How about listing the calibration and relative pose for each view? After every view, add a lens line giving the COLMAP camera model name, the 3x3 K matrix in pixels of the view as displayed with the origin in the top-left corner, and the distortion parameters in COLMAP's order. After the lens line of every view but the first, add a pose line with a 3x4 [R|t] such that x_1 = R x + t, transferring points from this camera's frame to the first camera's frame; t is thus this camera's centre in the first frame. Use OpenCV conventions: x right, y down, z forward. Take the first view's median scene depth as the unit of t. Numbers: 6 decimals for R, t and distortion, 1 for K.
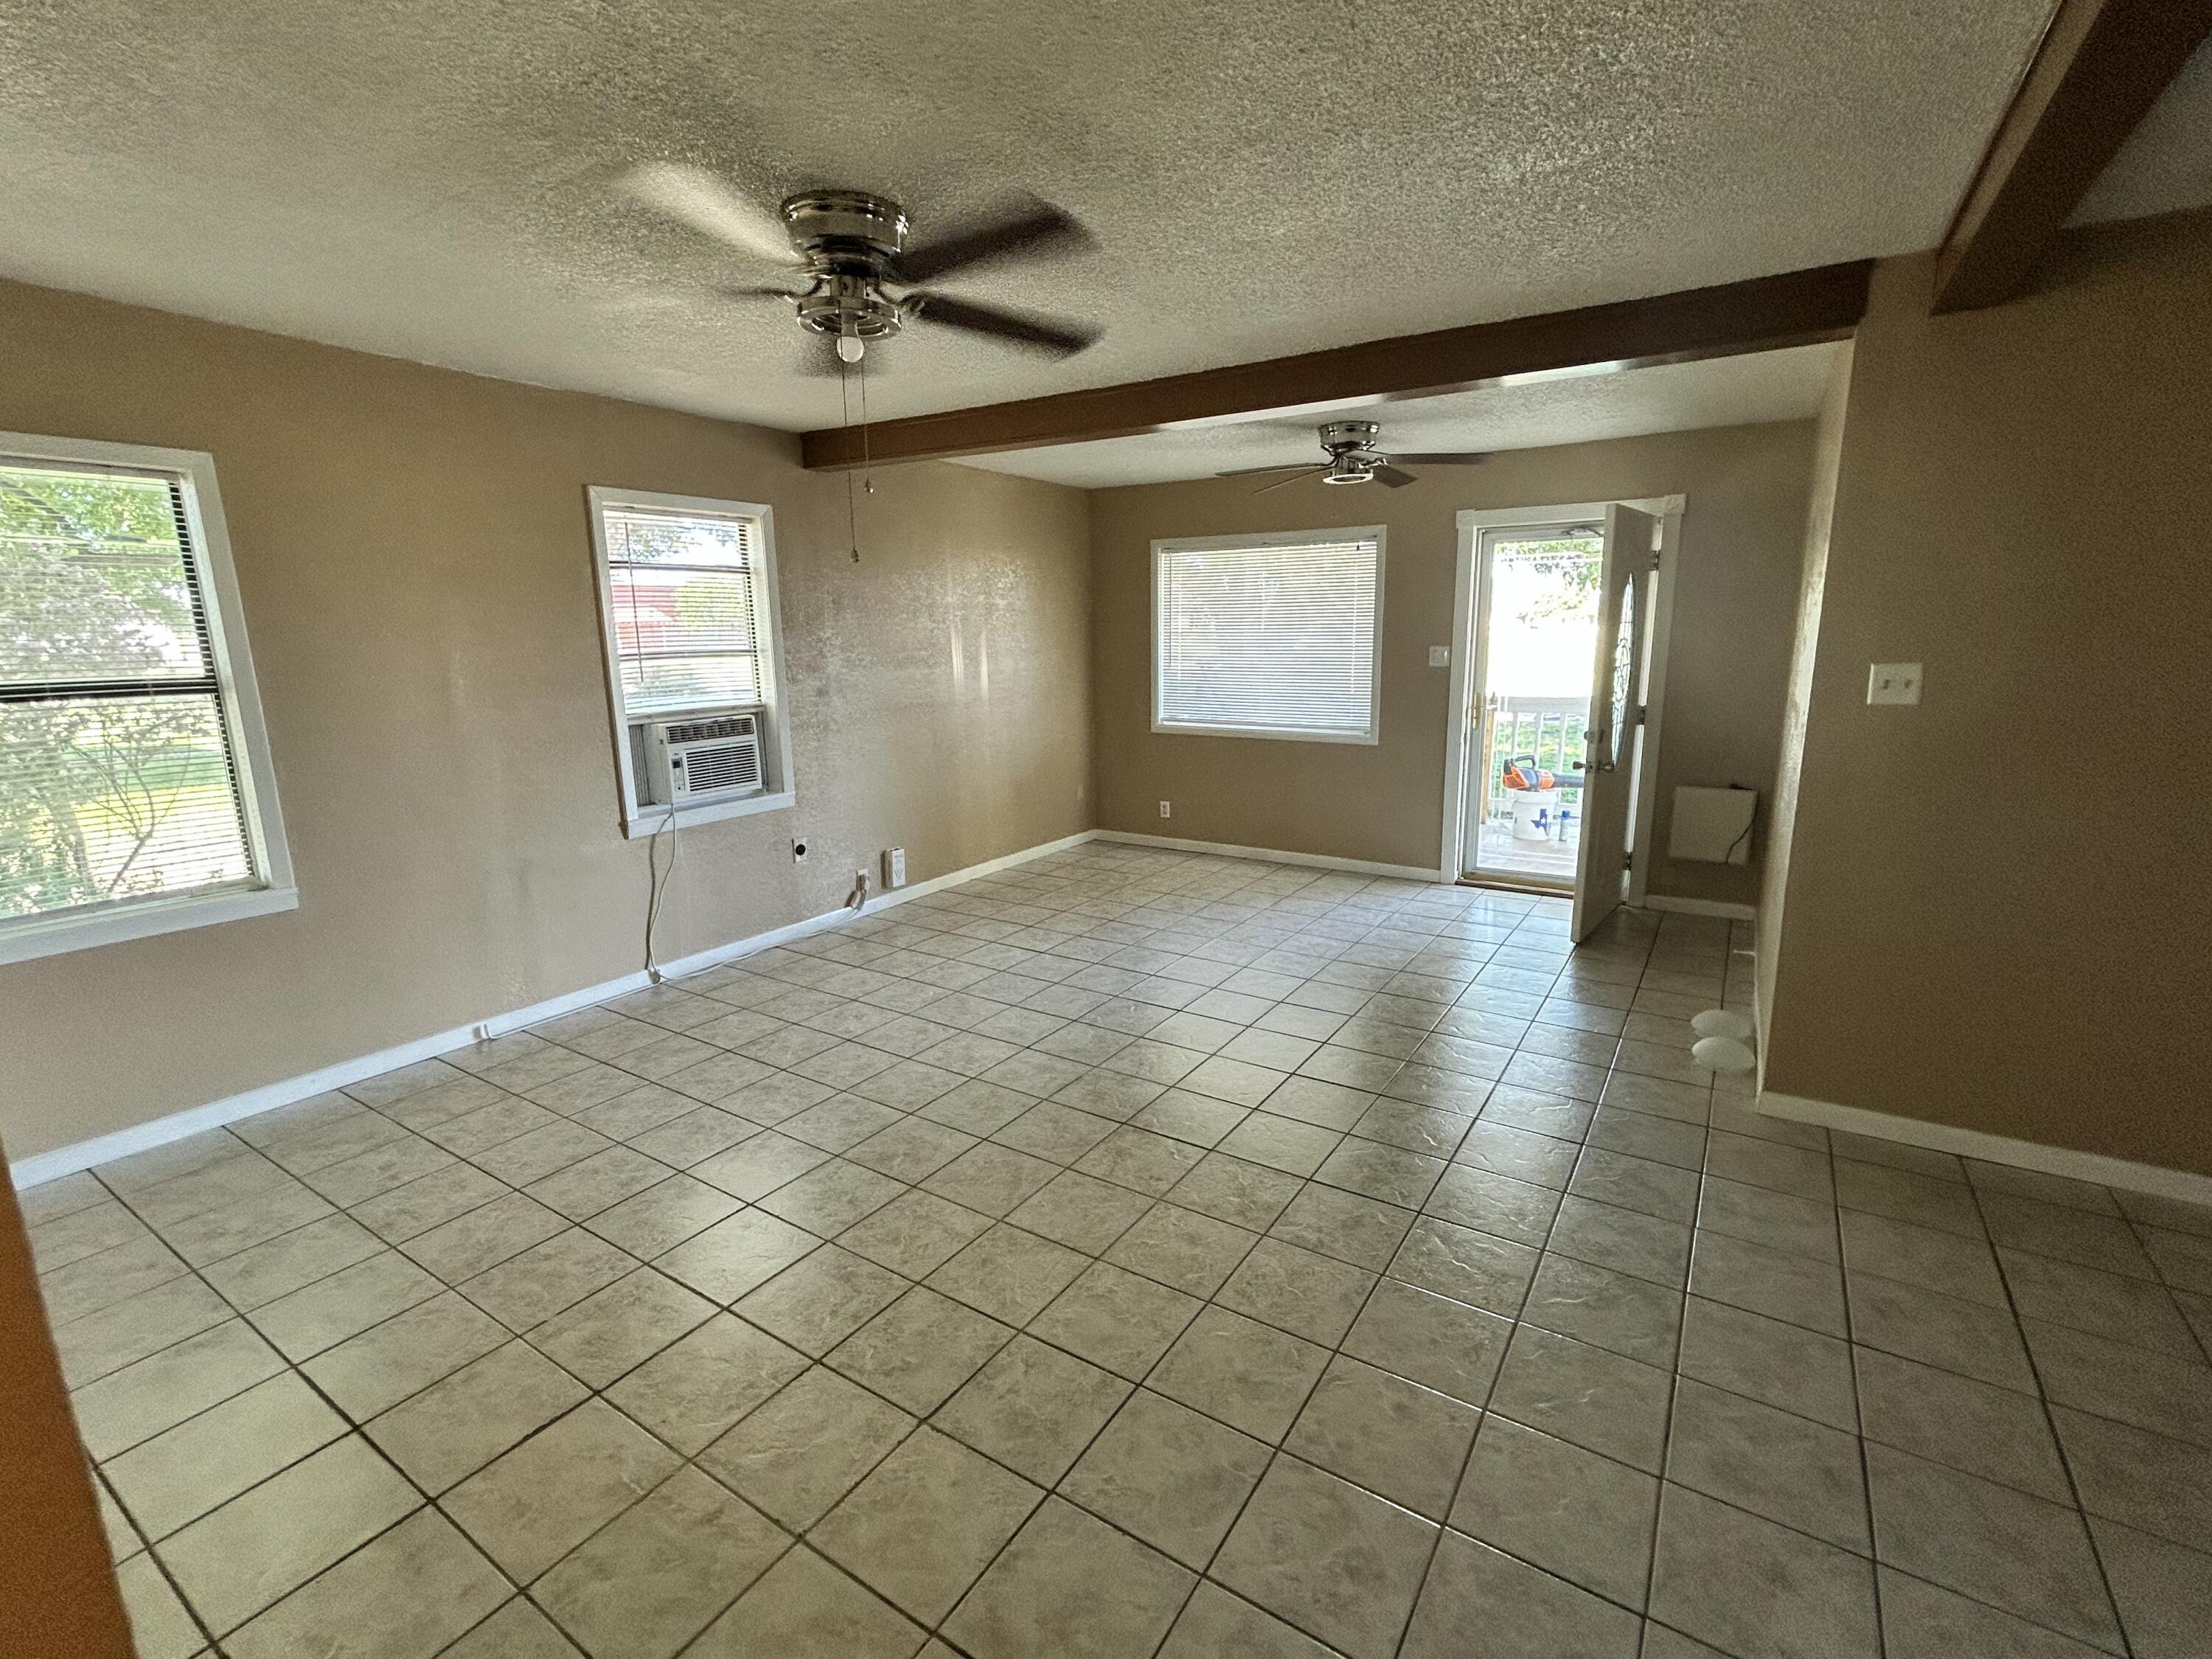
lens RADIAL K [[983.9, 0, 1106.3], [0, 983.9, 829.8], [0, 0, 1]] dist [-0.000470, 0.000094]
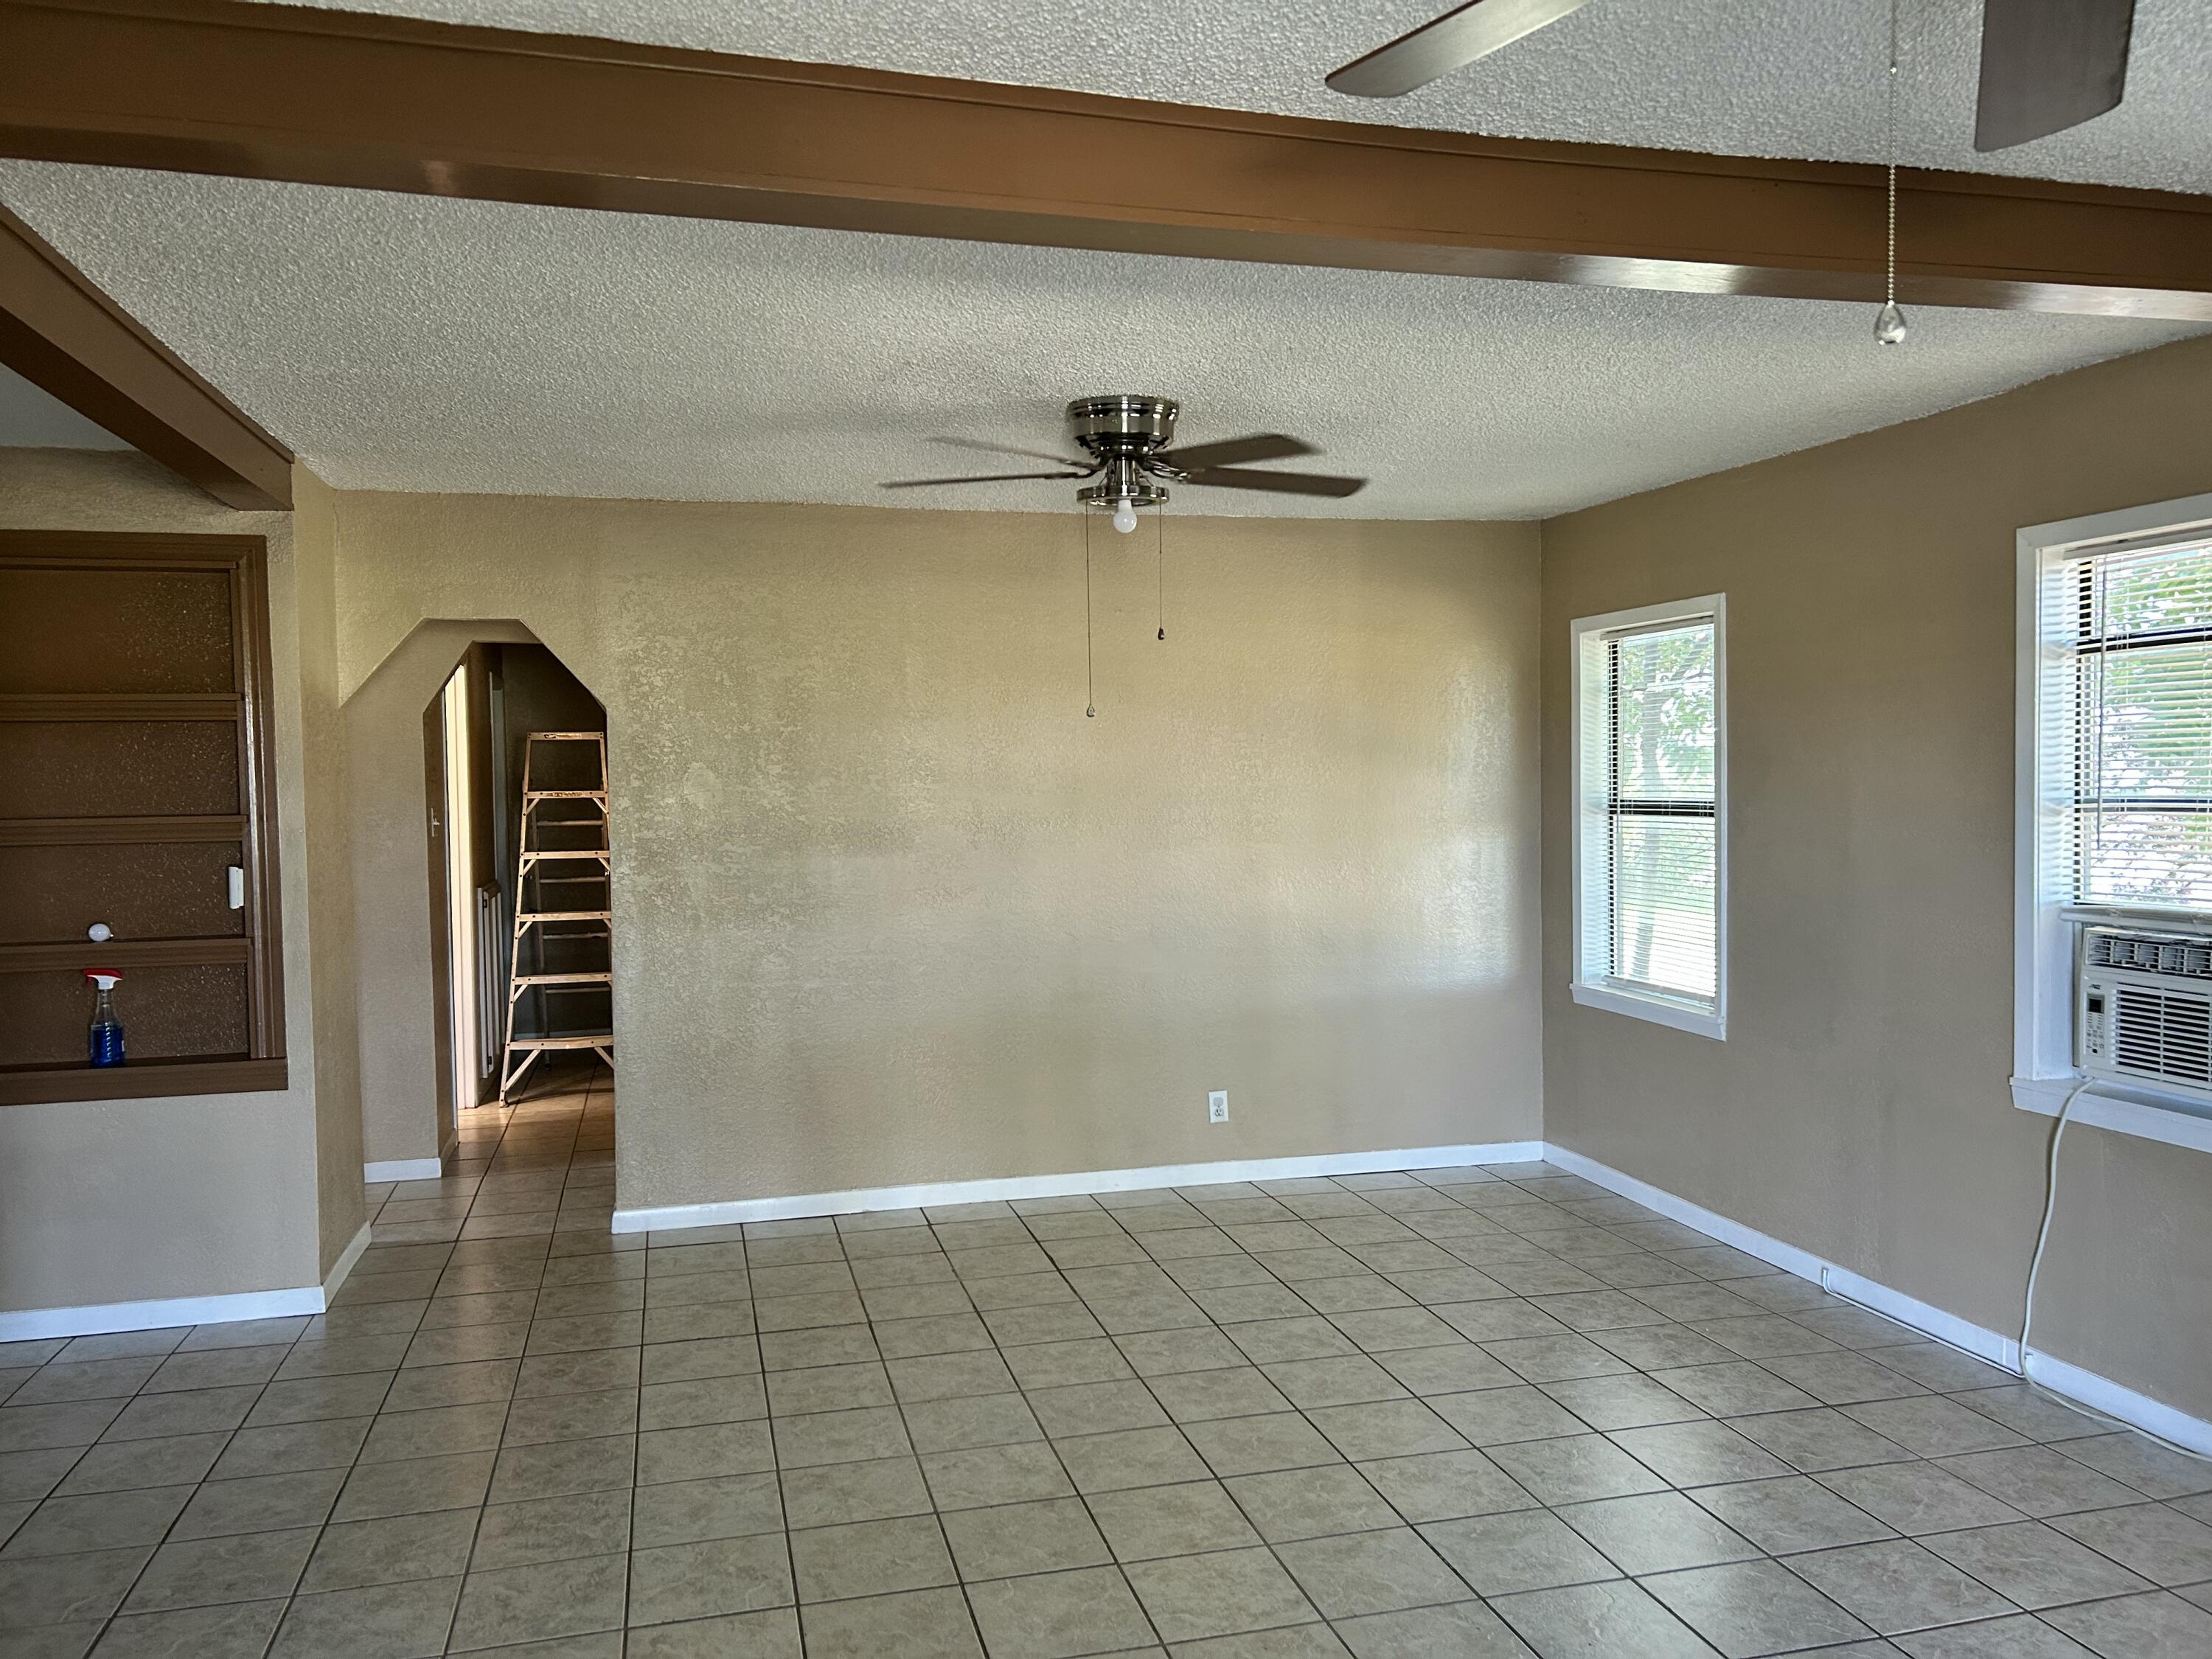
lens RADIAL K [[1678.7, 0, 1104.5], [0, 1678.7, 835.4], [0, 0, 1]] dist [0.037245, -0.001987]
pose [[-0.673895, 0.049784, -0.737148, 0.860983], [-0.126965, 0.975081, 0.181924, -0.367408], [0.727836, 0.216190, -0.650782, 1.709164]]
